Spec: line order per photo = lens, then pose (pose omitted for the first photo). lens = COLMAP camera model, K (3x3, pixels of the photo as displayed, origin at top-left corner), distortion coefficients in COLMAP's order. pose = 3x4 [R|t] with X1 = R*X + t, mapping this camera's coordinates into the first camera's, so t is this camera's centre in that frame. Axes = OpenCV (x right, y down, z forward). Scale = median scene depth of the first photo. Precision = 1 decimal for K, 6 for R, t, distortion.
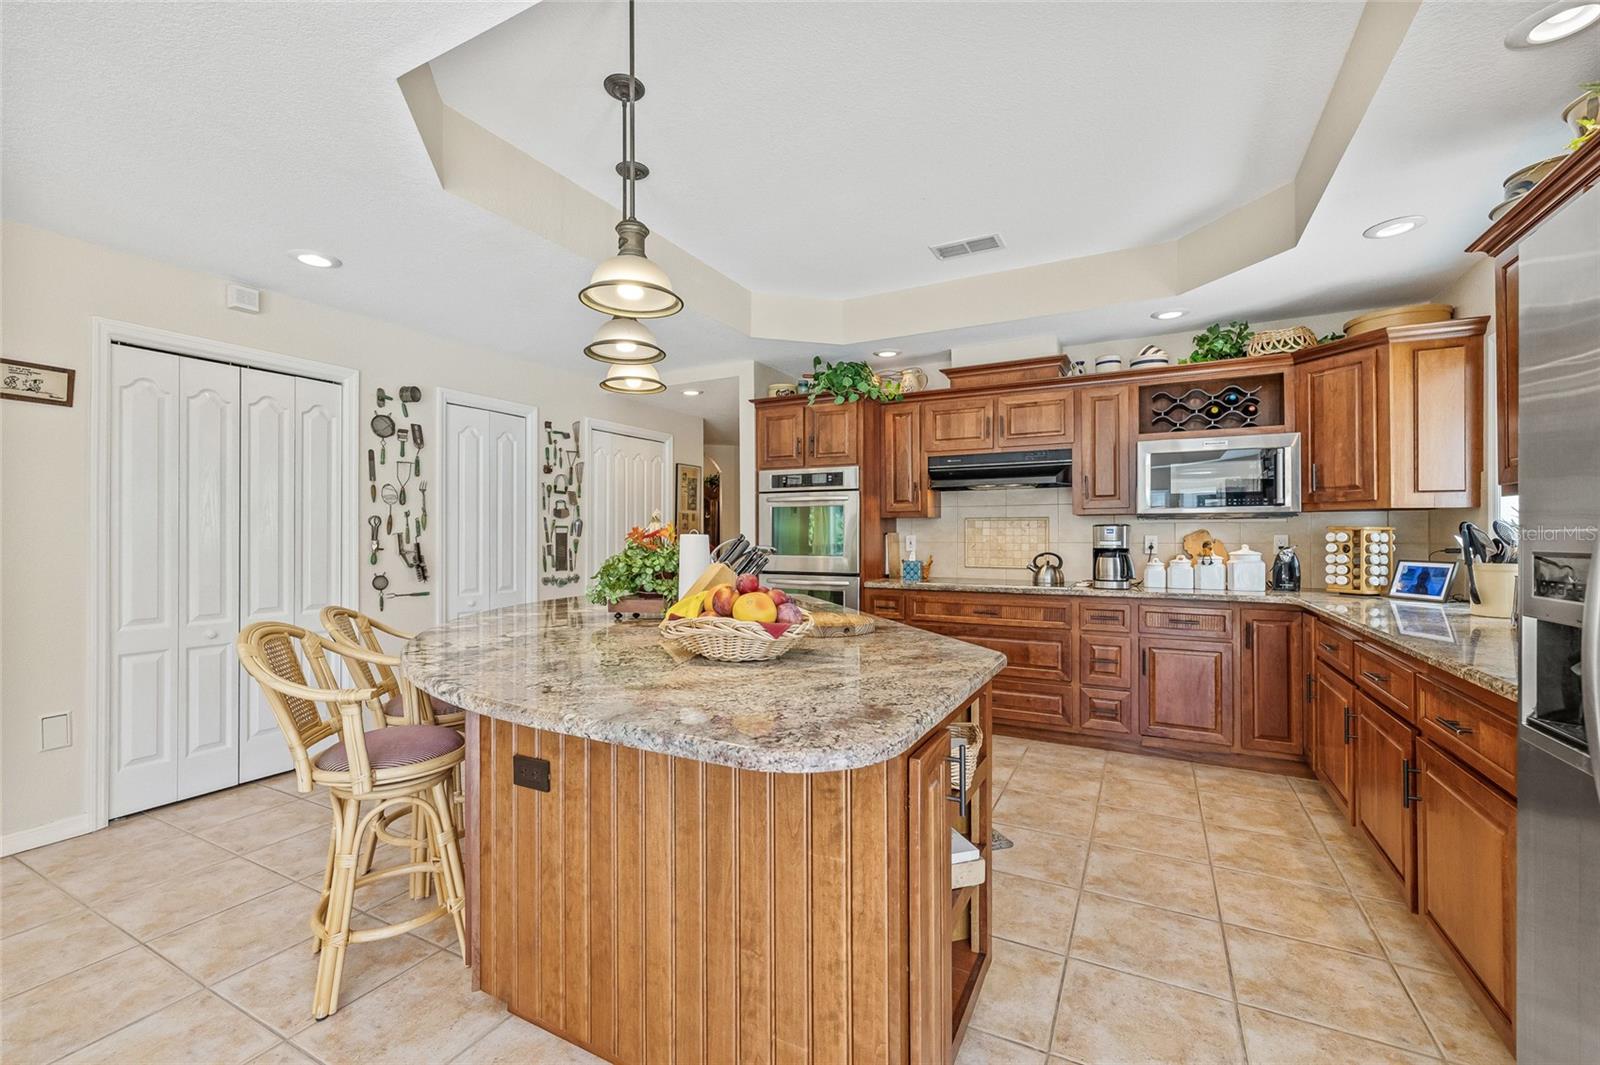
lens RADIAL K [[669.4, 0, 792.3], [0, 669.4, 534.2], [0, 0, 1]] dist [-0.002670, 0.000806]
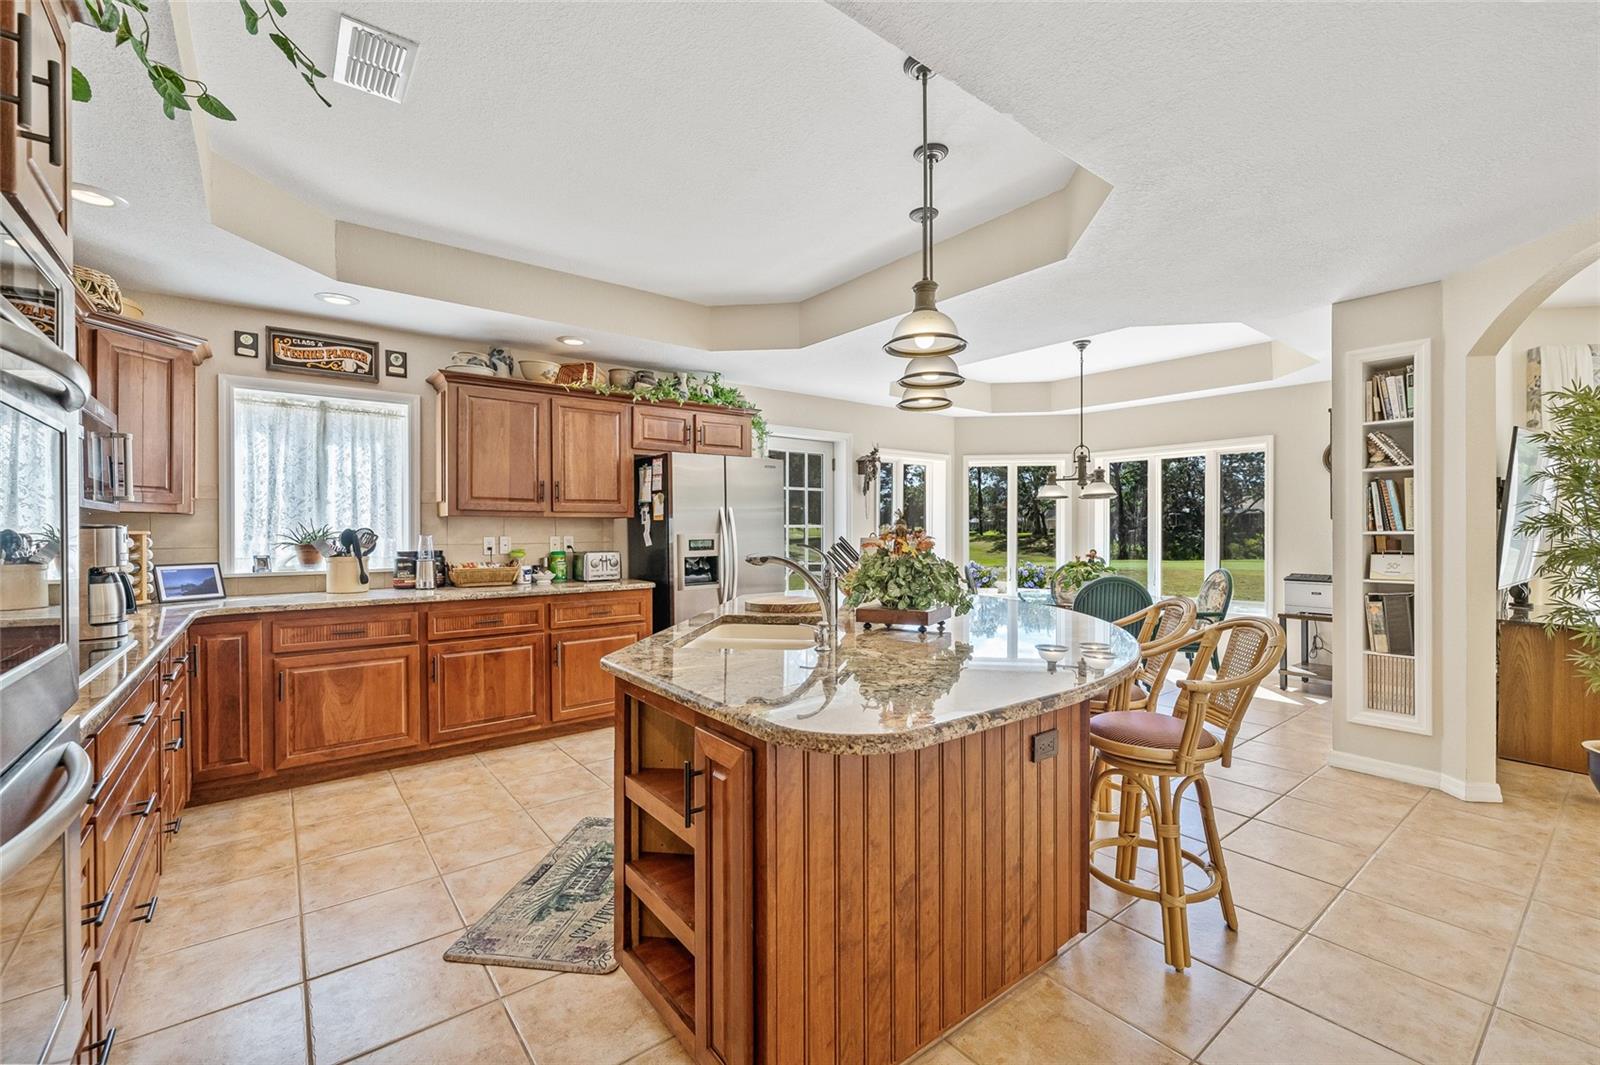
lens RADIAL K [[669.4, 0, 795.8], [0, 669.4, 536.8], [0, 0, 1]] dist [-0.002670, 0.000806]
pose [[-0.914064, 0.000711, 0.405570, -0.294866], [0.004832, 0.999947, 0.009137, -0.006288], [-0.405542, 0.010312, -0.914018, 1.259504]]
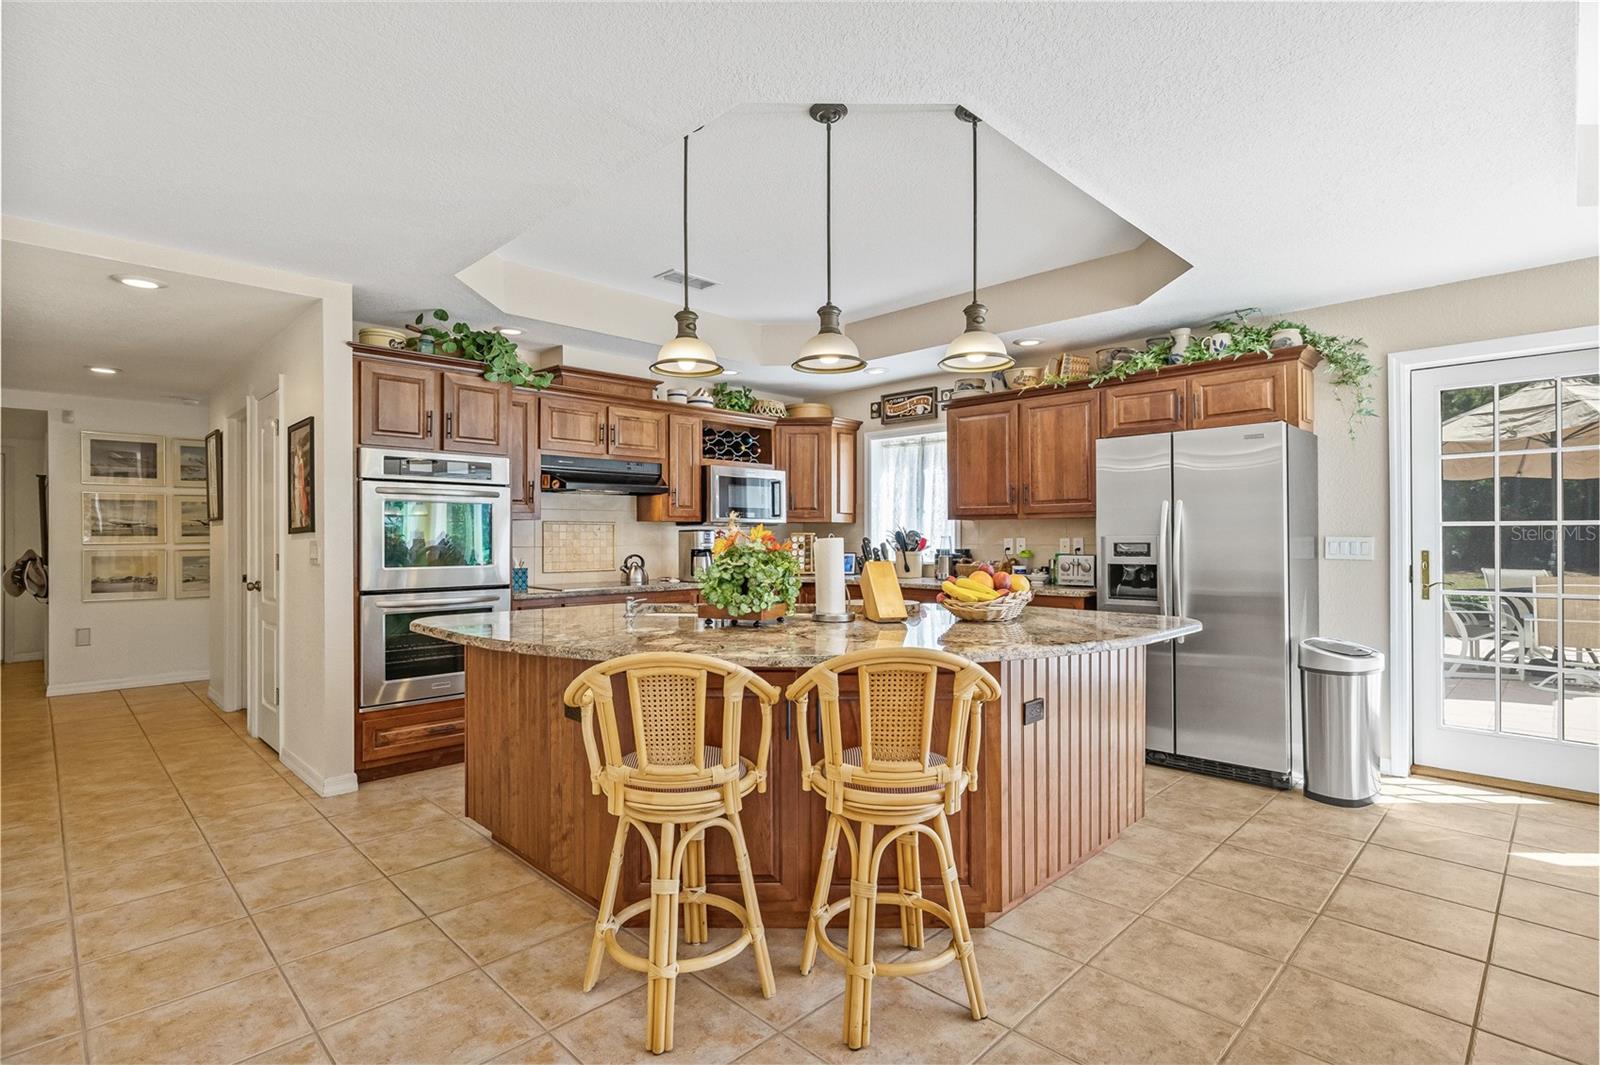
lens RADIAL K [[771.4, 0, 801.5], [0, 771.4, 541.6], [0, 0, 1]] dist [-0.004309, -0.000208]
pose [[0.289048, -0.005834, 0.957297, -0.827526], [0.002134, 0.999983, 0.005450, -0.000431], [-0.957312, 0.000468, 0.289056, 0.404667]]
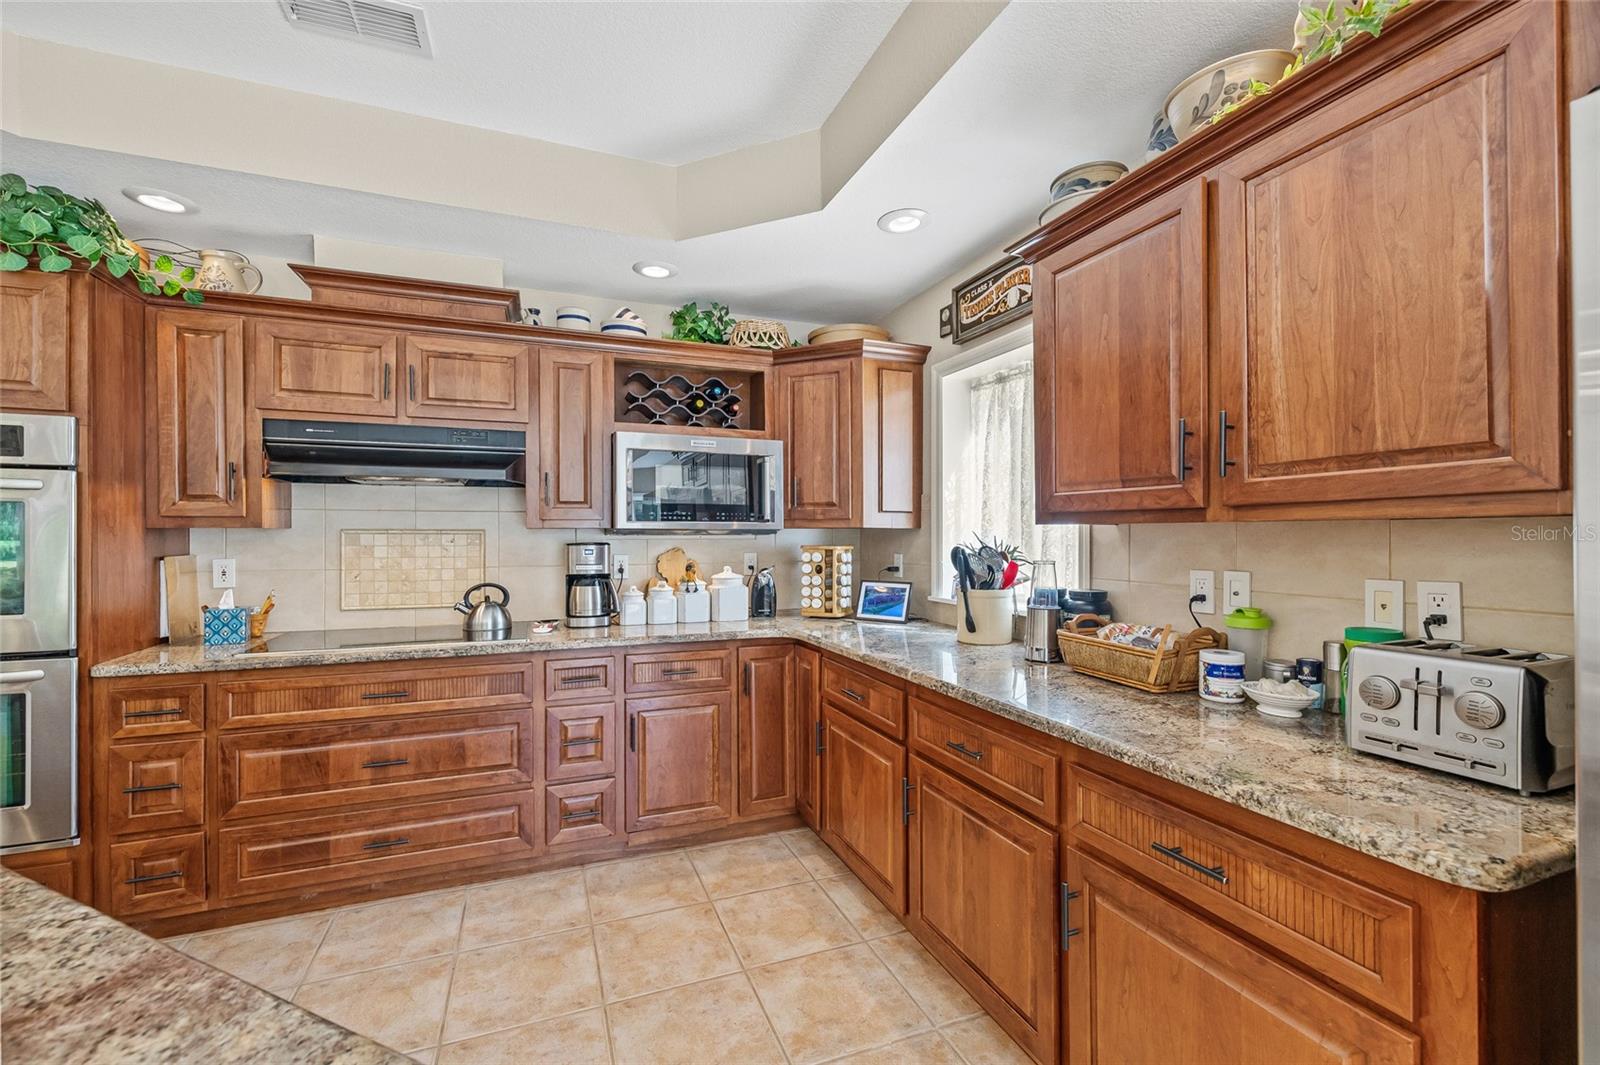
lens RADIAL K [[669.4, 0, 796.7], [0, 669.4, 536.4], [0, 0, 1]] dist [-0.002670, 0.000806]
pose [[0.646428, -0.001326, 0.762974, 0.078565], [-0.000442, 0.999998, 0.002112, -0.023317], [-0.762975, -0.001703, 0.646426, 0.362685]]
